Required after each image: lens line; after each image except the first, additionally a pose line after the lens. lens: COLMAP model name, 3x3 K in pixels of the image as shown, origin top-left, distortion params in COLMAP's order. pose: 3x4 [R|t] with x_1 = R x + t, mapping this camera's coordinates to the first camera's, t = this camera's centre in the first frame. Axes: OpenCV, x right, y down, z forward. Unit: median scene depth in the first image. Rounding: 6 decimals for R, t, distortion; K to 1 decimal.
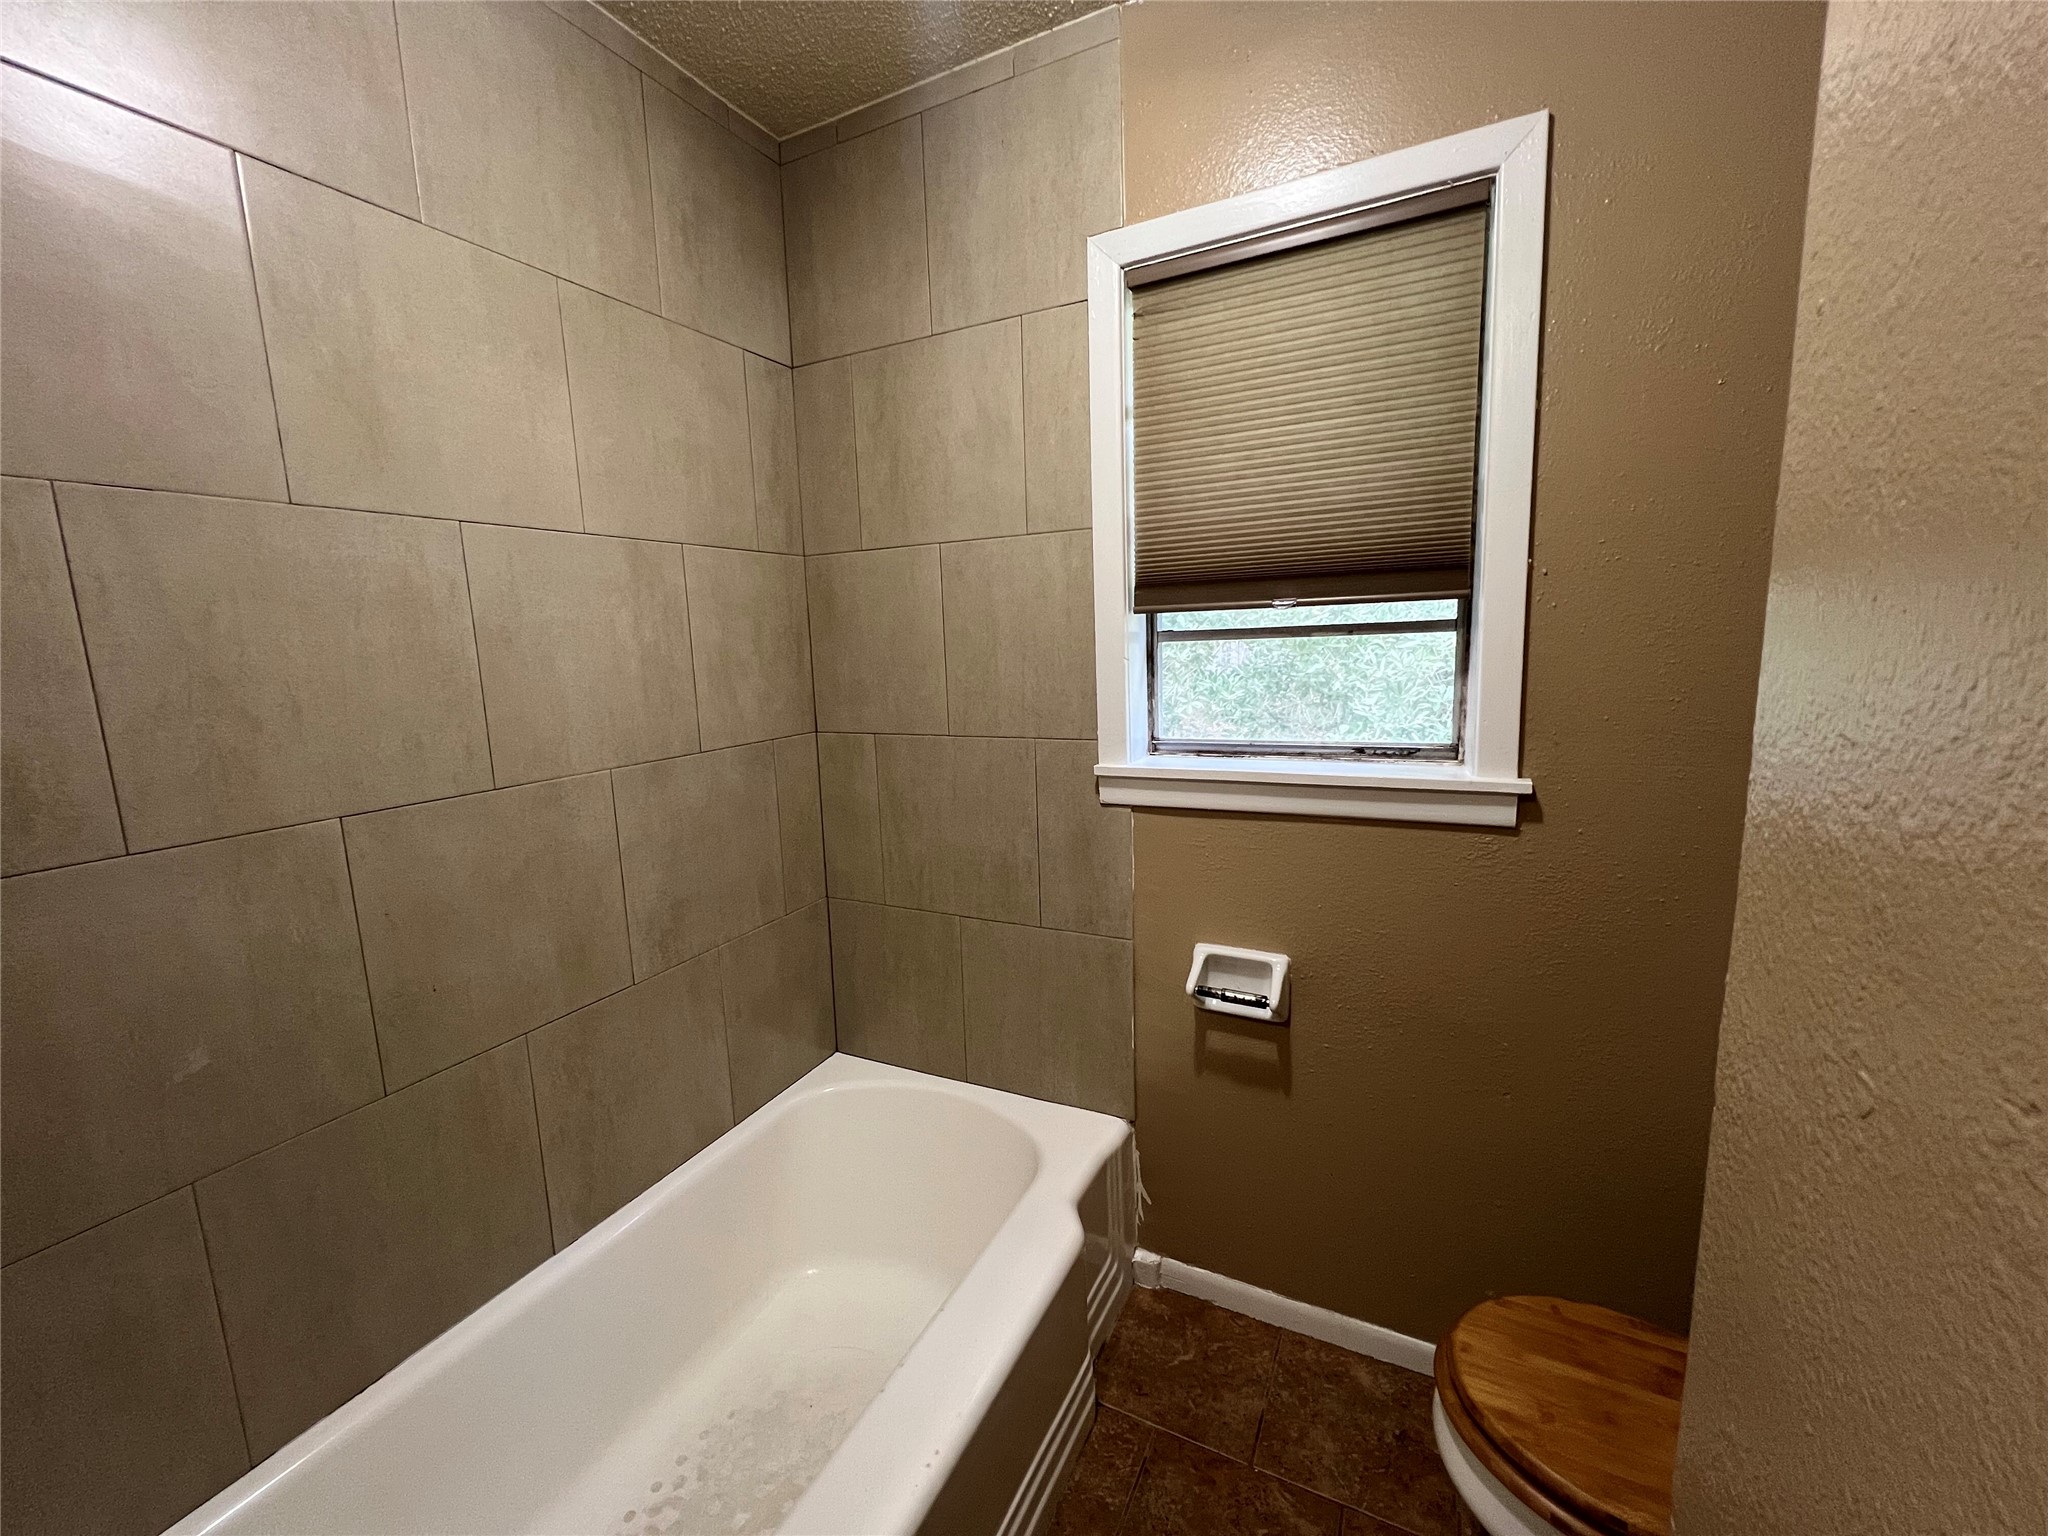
lens RADIAL K [[822.5, 0, 1026.4], [0, 822.5, 767.5], [0, 0, 1]] dist [0.001809, -0.000727]
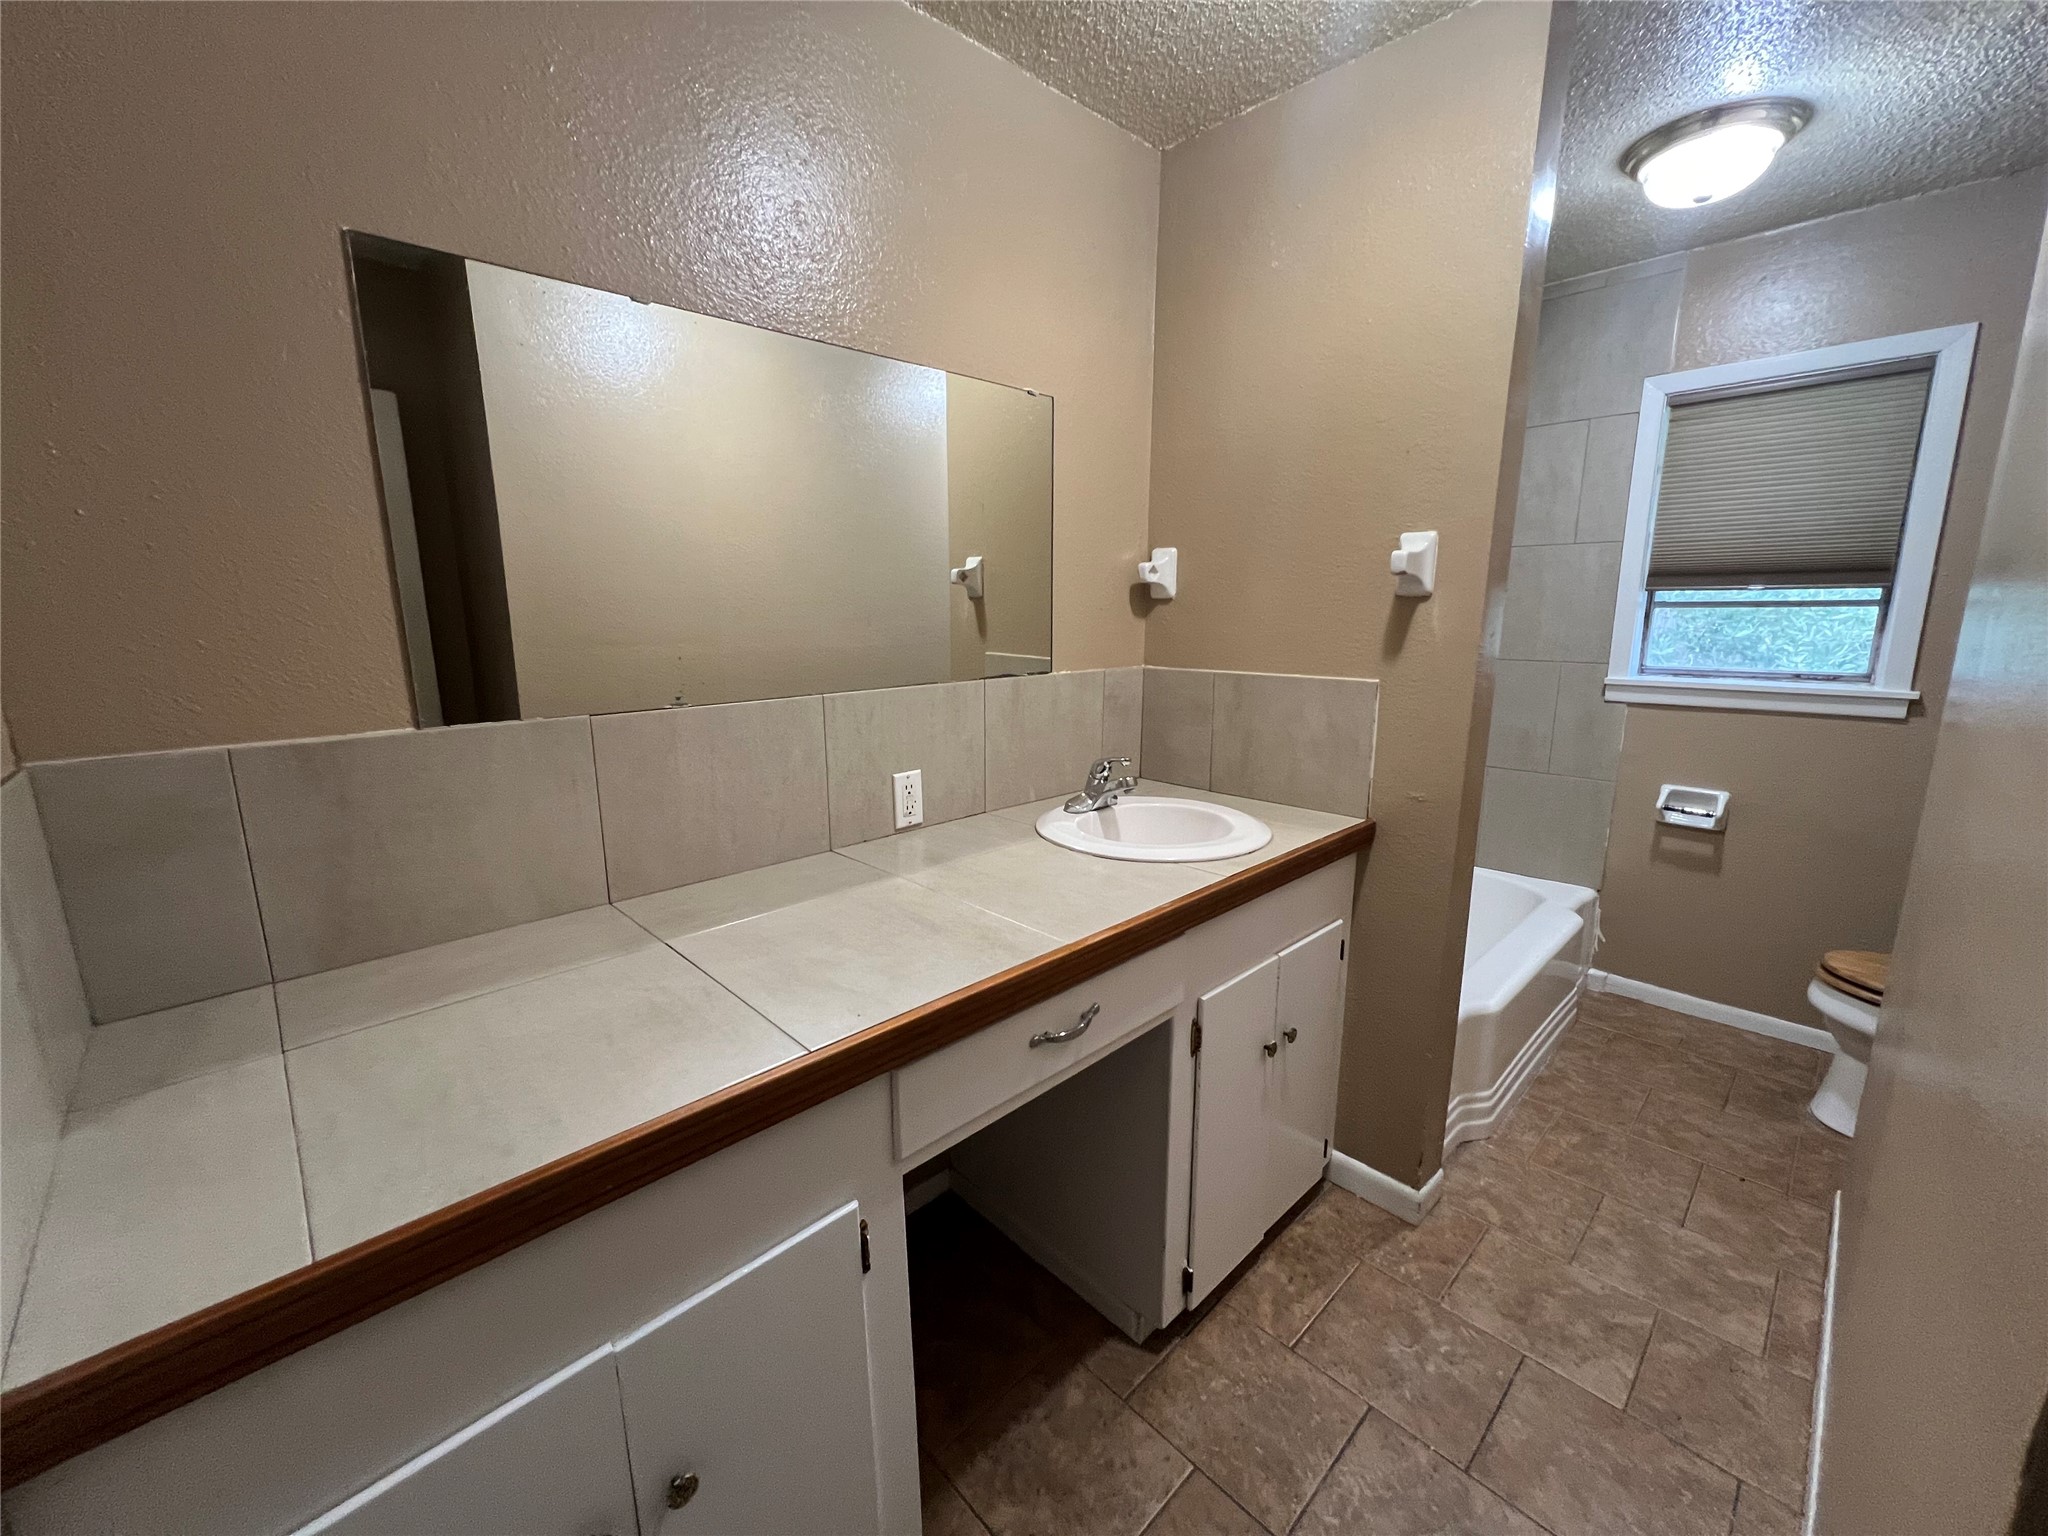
lens RADIAL K [[822.5, 0, 1019.2], [0, 822.5, 764.7], [0, 0, 1]] dist [0.001809, -0.000727]
pose [[0.940898, 0.092545, -0.325801, -0.512303], [-0.077874, 0.995285, 0.057819, 0.180849], [0.329616, -0.029030, 0.943669, -1.088813]]
